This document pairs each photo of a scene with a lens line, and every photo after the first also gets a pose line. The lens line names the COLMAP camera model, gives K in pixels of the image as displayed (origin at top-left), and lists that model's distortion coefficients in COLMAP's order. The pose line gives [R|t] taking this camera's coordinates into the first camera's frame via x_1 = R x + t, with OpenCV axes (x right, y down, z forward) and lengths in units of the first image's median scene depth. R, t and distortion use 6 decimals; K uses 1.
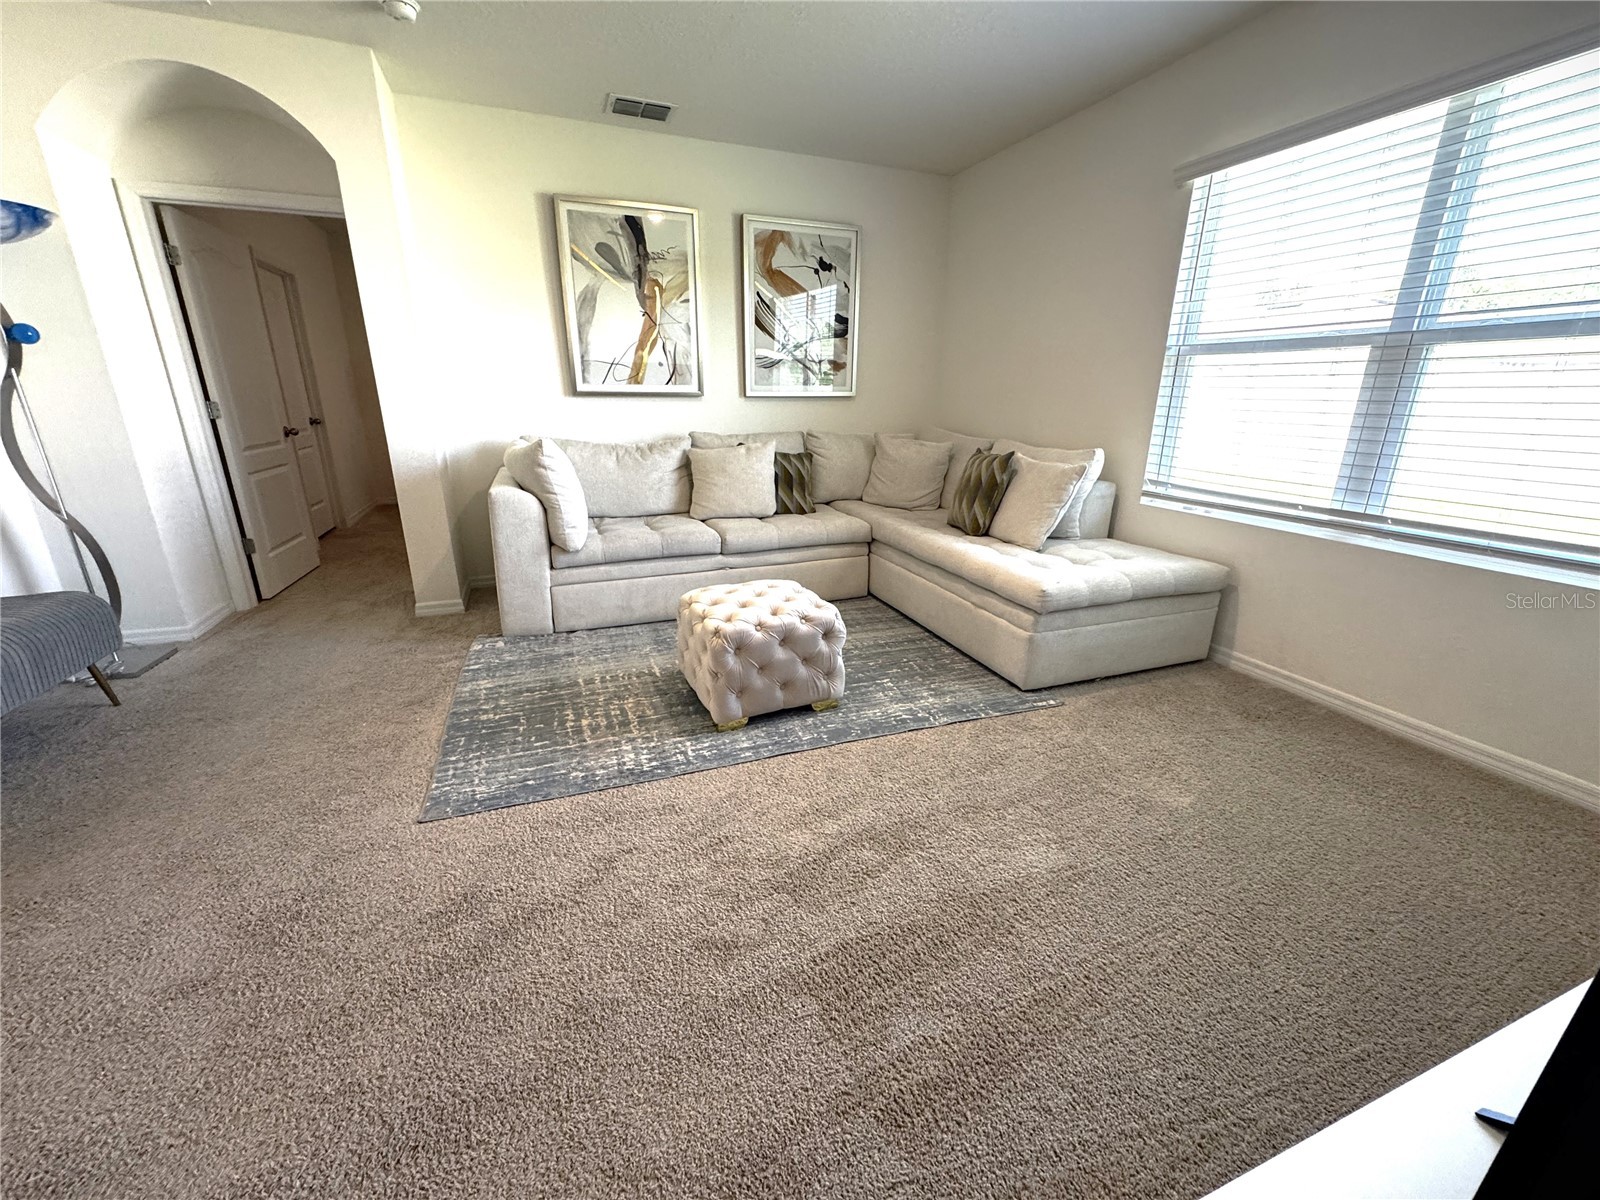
lens RADIAL K [[636.8, 0, 798.9], [0, 636.8, 596.6], [0, 0, 1]] dist [-0.002223, 0.000697]
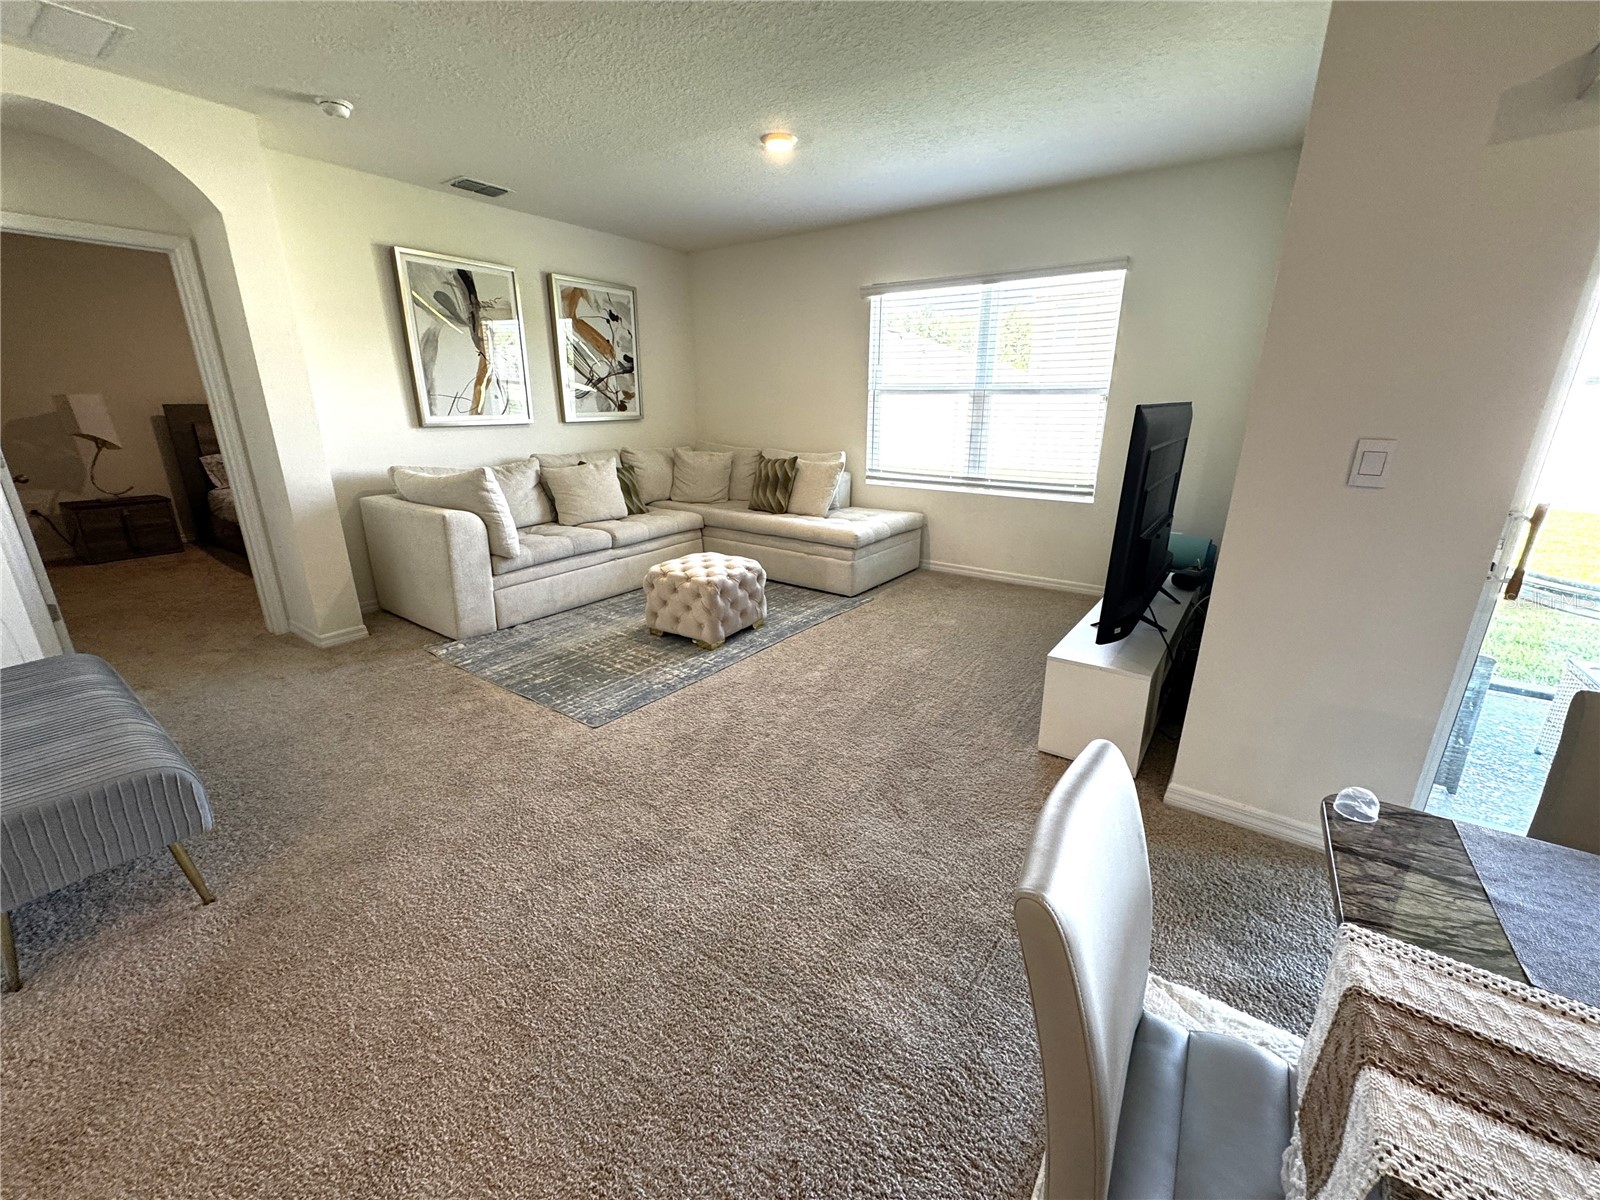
lens RADIAL K [[636.8, 0, 801.6], [0, 636.8, 596.3], [0, 0, 1]] dist [-0.002223, 0.000697]
pose [[0.834622, -0.168924, 0.524281, -0.532170], [0.171729, 0.984174, 0.043721, 0.040718], [-0.523369, 0.053544, 0.850422, -0.307127]]
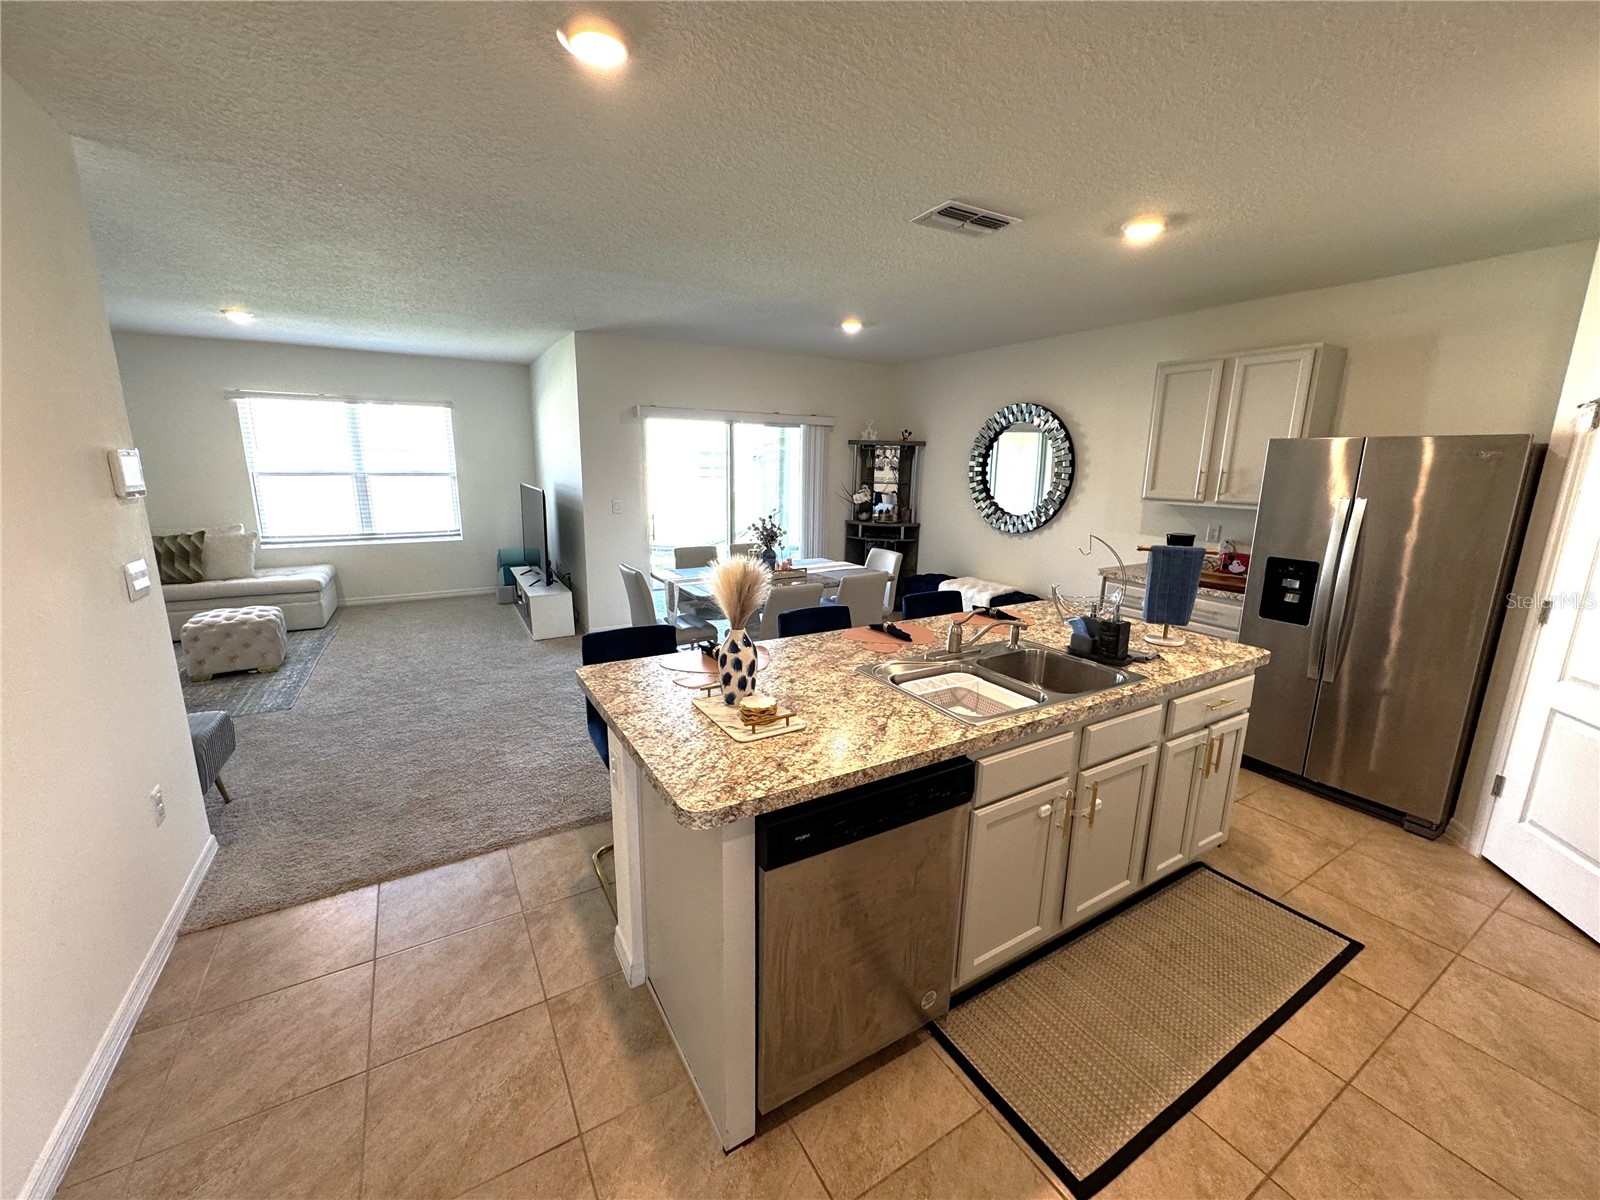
lens RADIAL K [[636.8, 0, 798.6], [0, 636.8, 595.9], [0, 0, 1]] dist [-0.002223, 0.000697]
pose [[-0.163226, -0.213327, 0.963249, -1.708522], [0.285829, 0.924246, 0.253124, -0.037753], [-0.944277, 0.316641, -0.089886, -0.350136]]
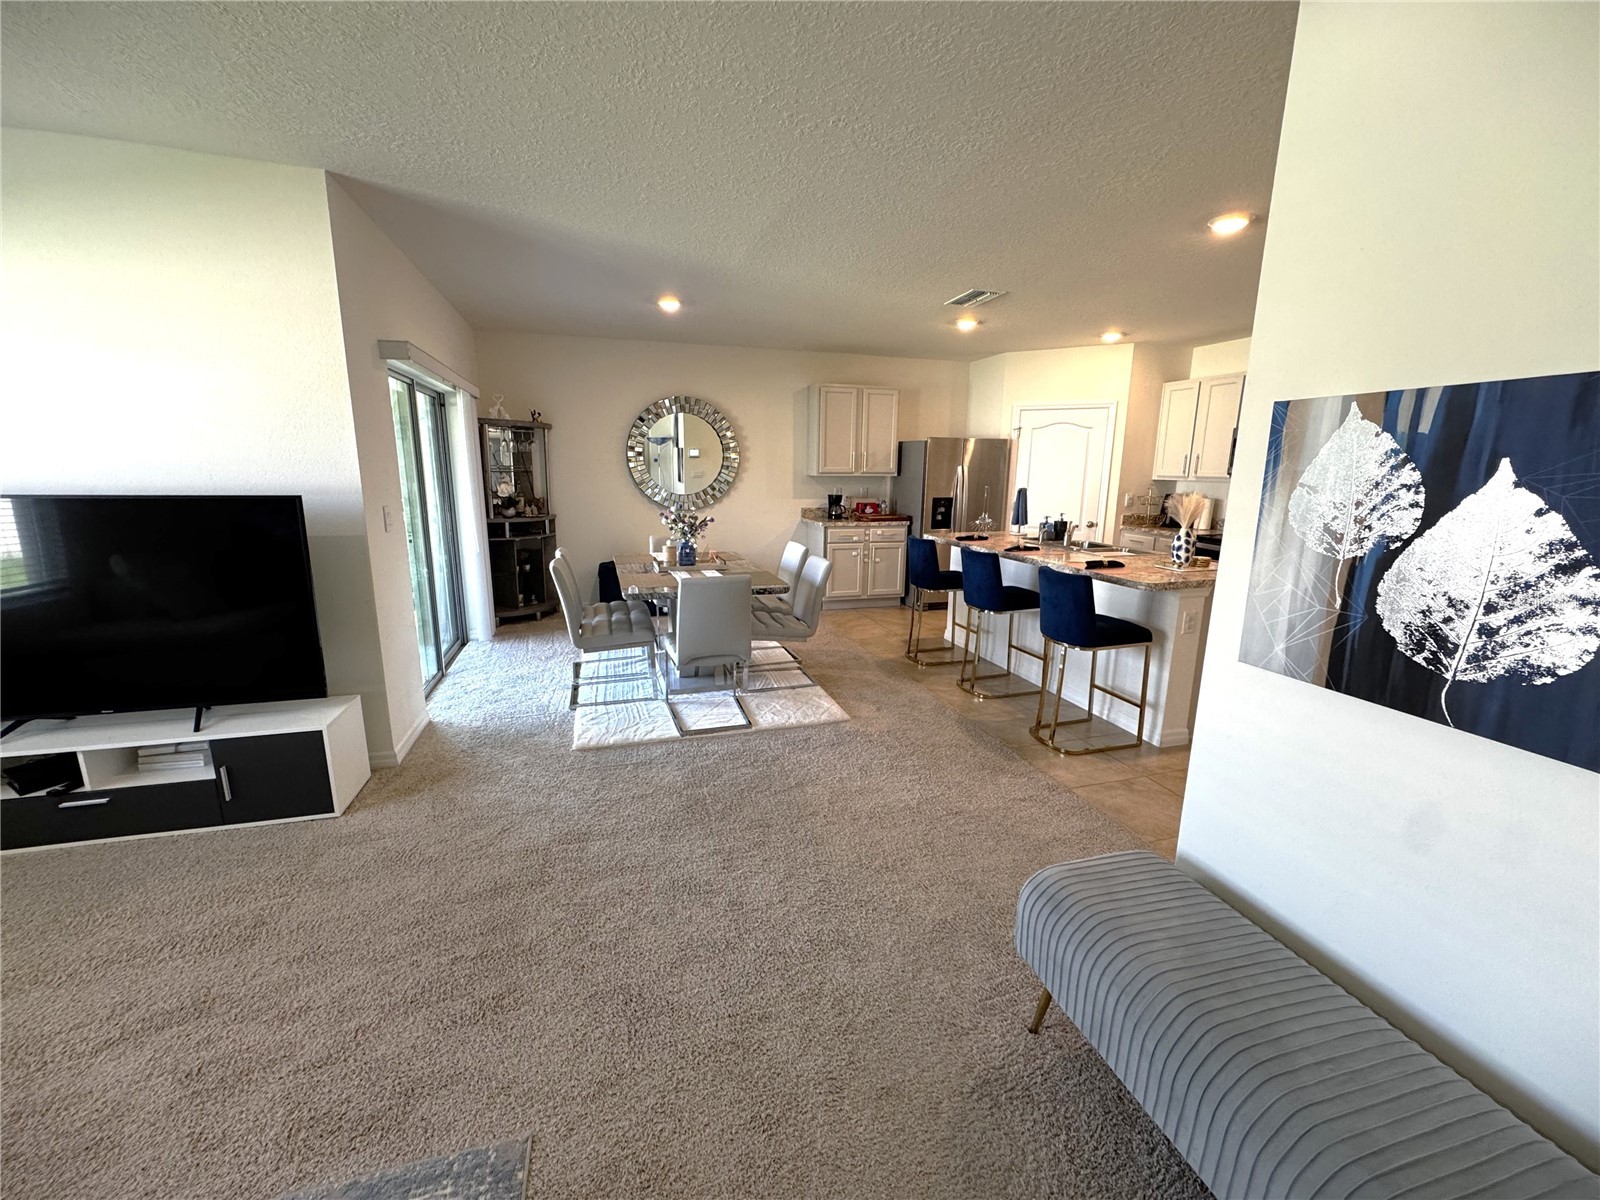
lens RADIAL K [[636.8, 0, 799.8], [0, 636.8, 596.7], [0, 0, 1]] dist [-0.002223, 0.000697]
pose [[-0.996806, -0.031935, 0.073193, -0.552982], [0.008160, 0.871026, 0.491169, -0.340568], [-0.079438, 0.490197, -0.867984, 0.765354]]
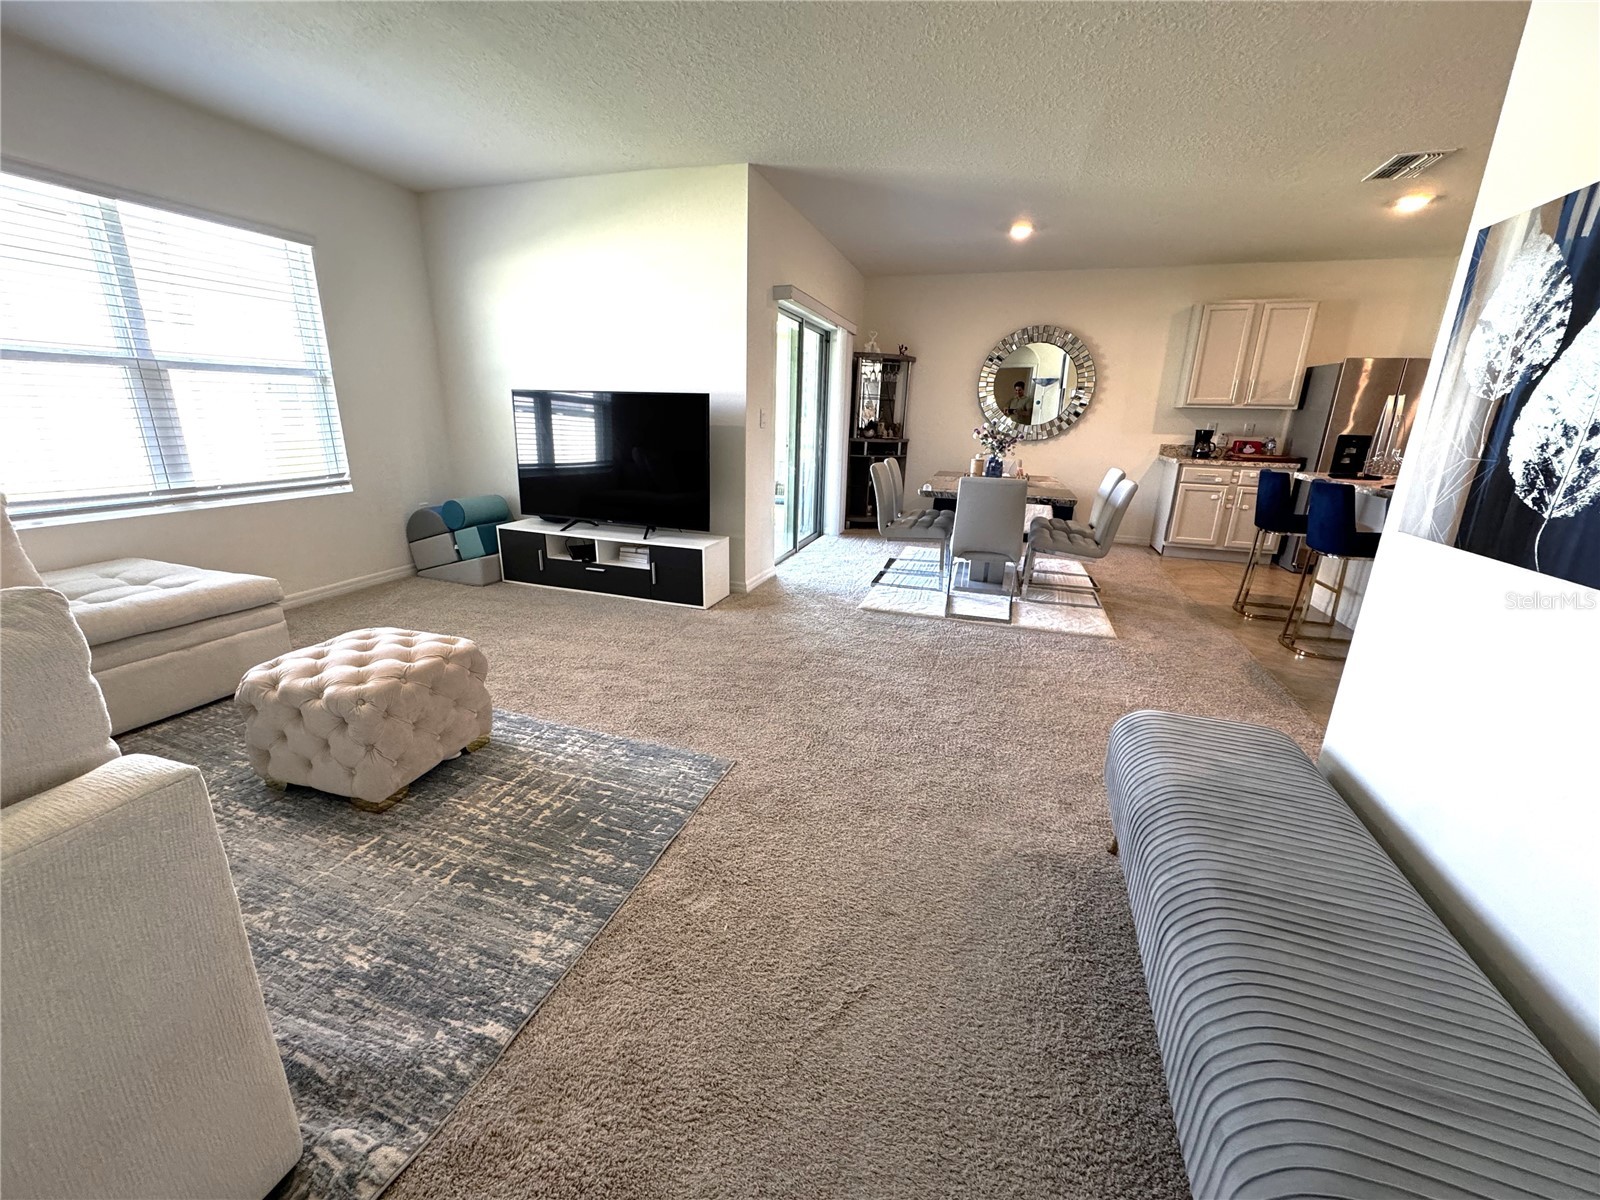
lens RADIAL K [[636.8, 0, 799.3], [0, 636.8, 595.6], [0, 0, 1]] dist [-0.002223, 0.000697]
pose [[-0.775424, -0.199215, 0.599192, -0.803325], [0.165235, 0.851845, 0.497049, -0.310295], [-0.609438, 0.484431, -0.627624, 0.902267]]
